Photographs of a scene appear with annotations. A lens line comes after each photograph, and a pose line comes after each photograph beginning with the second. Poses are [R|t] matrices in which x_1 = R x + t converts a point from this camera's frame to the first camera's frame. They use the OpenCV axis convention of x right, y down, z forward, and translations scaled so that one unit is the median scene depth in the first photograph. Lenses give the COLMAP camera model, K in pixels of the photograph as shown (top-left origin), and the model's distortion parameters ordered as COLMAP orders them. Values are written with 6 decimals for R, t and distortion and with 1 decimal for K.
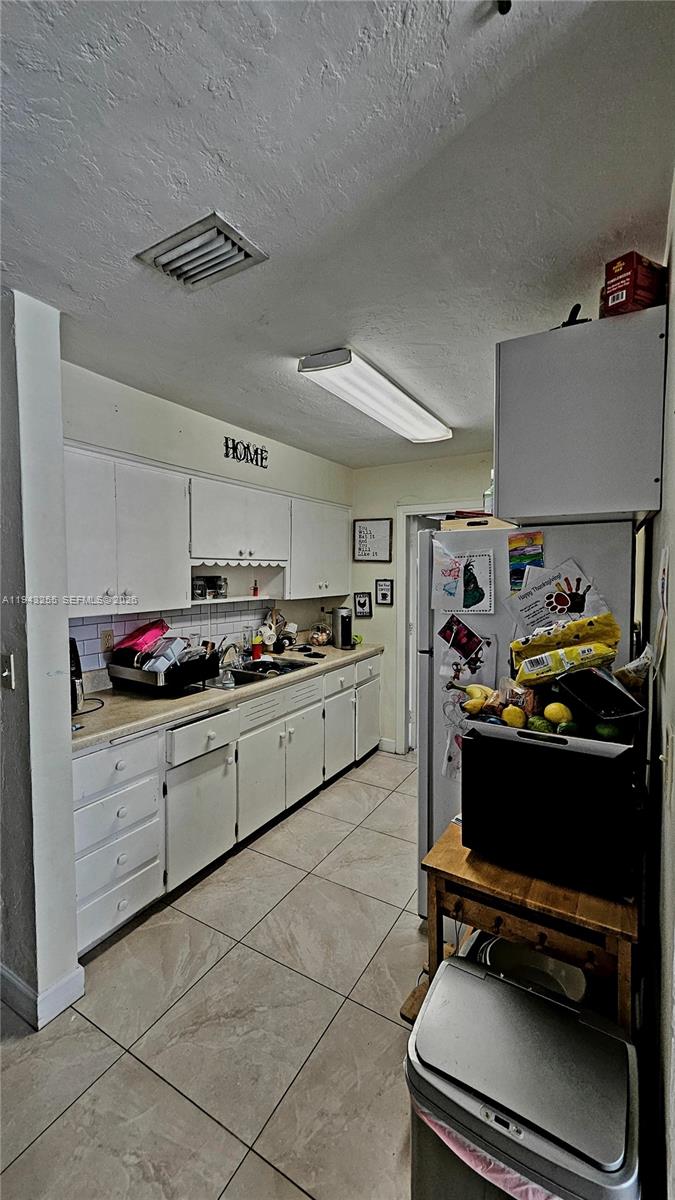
lens RADIAL K [[468.7, 0, 337.5], [0, 468.7, 600.0], [0, 0, 1]] dist [0.000043, 0.000000]
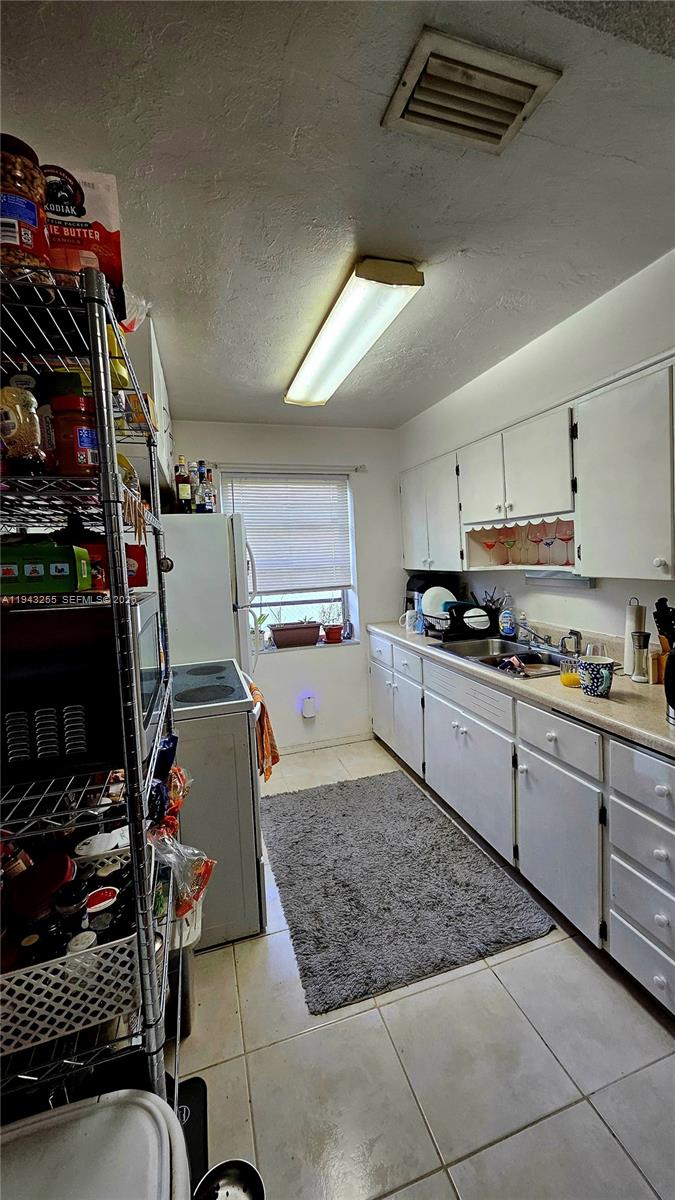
lens RADIAL K [[468.7, 0, 337.5], [0, 468.7, 600.0], [0, 0, 1]] dist [0.000043, 0.000000]
pose [[-0.664630, 0.106148, -0.739594, 0.637007], [0.005185, 0.990489, 0.137496, -0.062506], [0.747154, 0.087549, -0.658859, 1.350819]]
